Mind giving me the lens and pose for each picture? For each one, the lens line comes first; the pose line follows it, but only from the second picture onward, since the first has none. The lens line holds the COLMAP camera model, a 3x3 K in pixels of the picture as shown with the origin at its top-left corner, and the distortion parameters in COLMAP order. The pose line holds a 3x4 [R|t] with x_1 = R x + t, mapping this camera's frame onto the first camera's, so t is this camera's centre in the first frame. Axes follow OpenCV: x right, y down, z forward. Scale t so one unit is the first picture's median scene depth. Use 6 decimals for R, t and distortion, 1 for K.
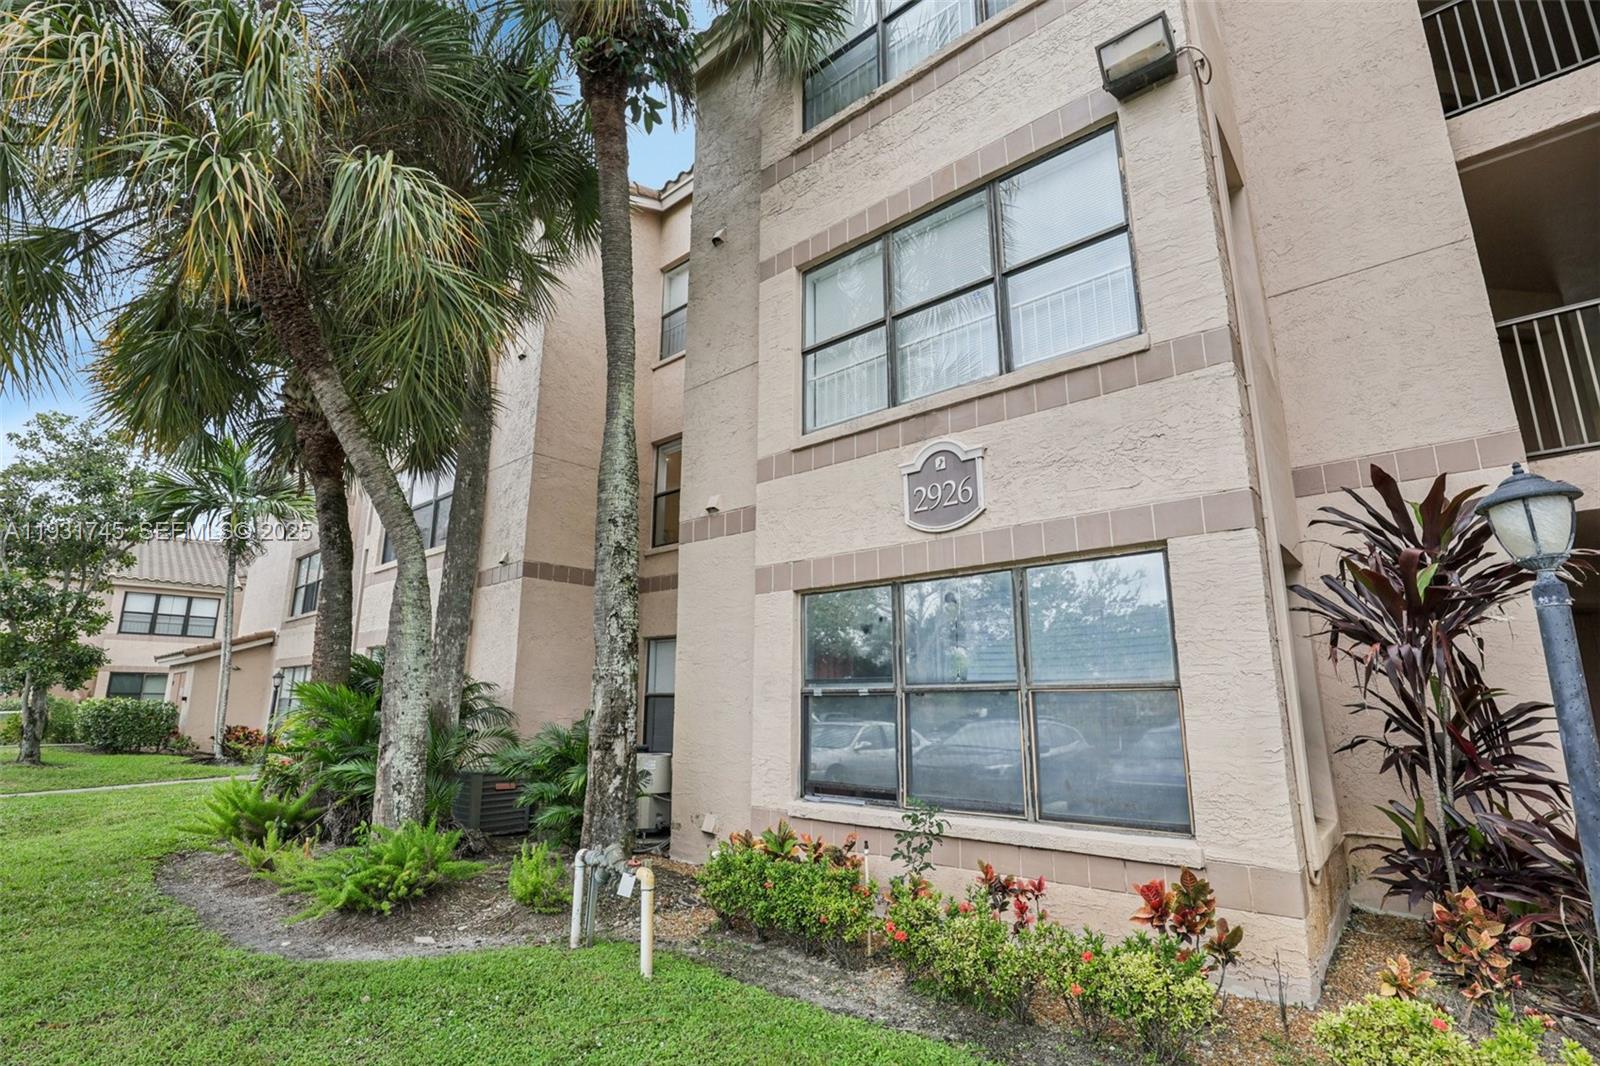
lens RADIAL K [[736.5, 0, 807.3], [0, 736.5, 539.7], [0, 0, 1]] dist [-0.035674, 0.008439]
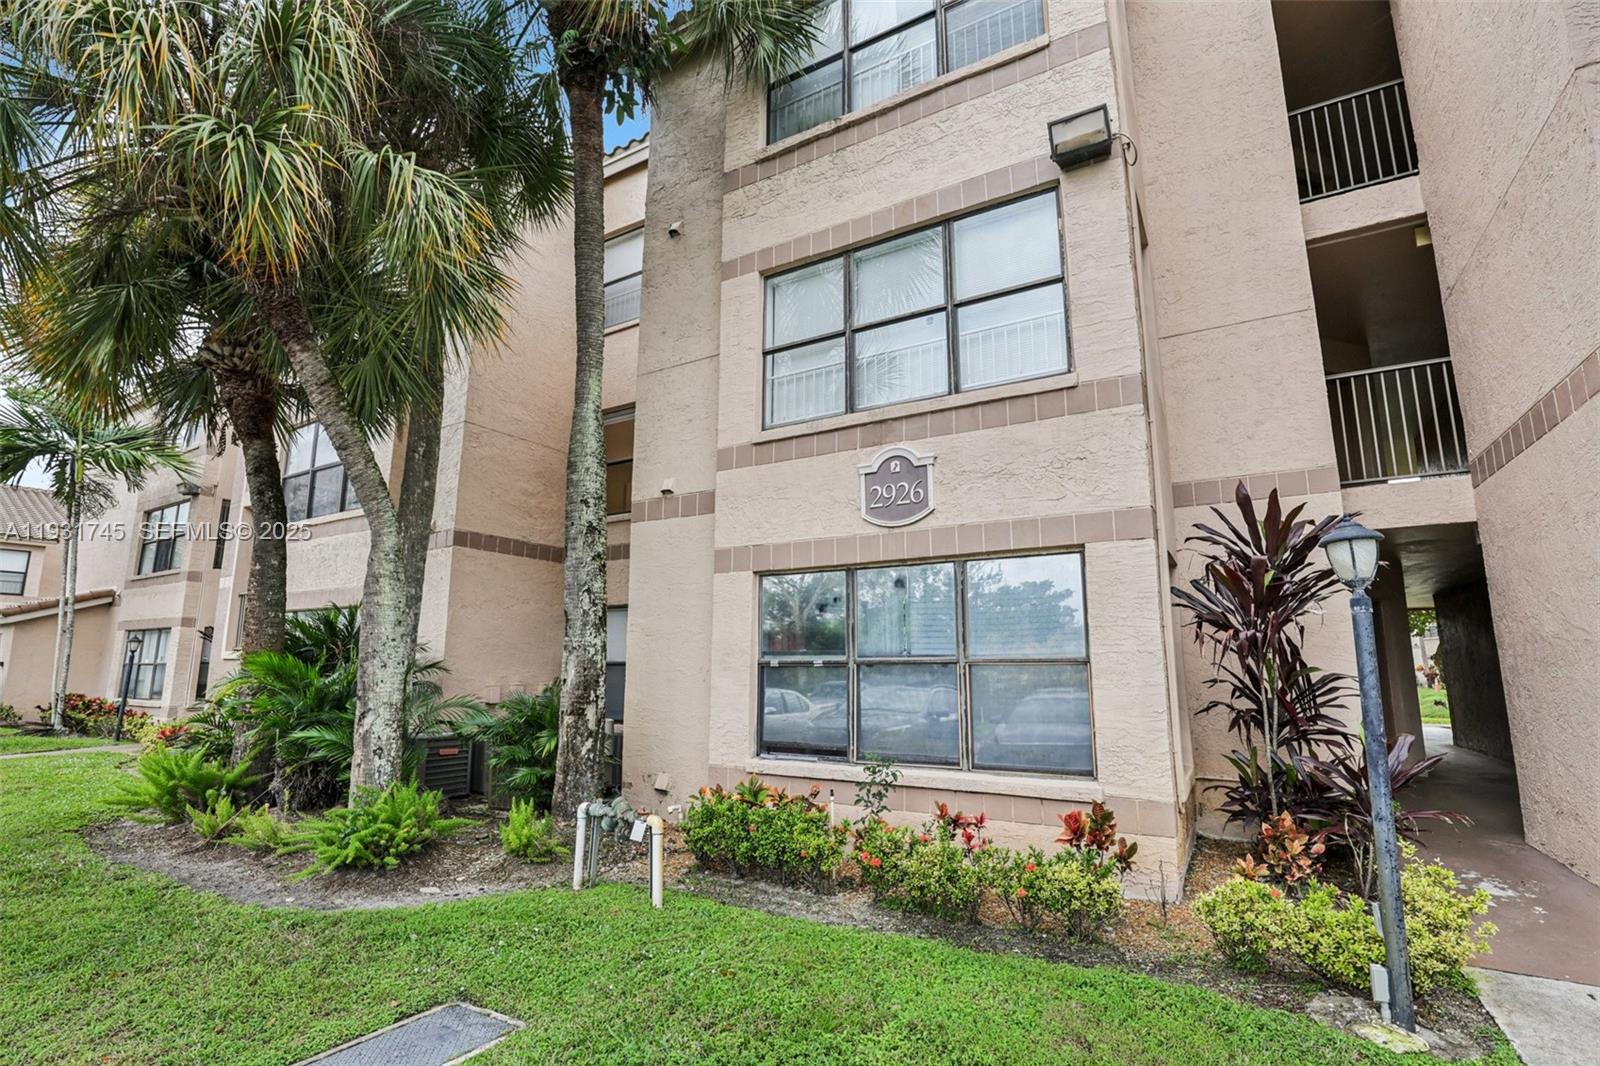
lens RADIAL K [[733.3, 0, 809.4], [0, 733.3, 539.5], [0, 0, 1]] dist [-0.028518, 0.001947]
pose [[0.984775, 0.033973, 0.170480, -0.160855], [-0.041010, 0.998439, 0.037926, -0.031601], [-0.168926, -0.044340, 0.984631, -0.127168]]
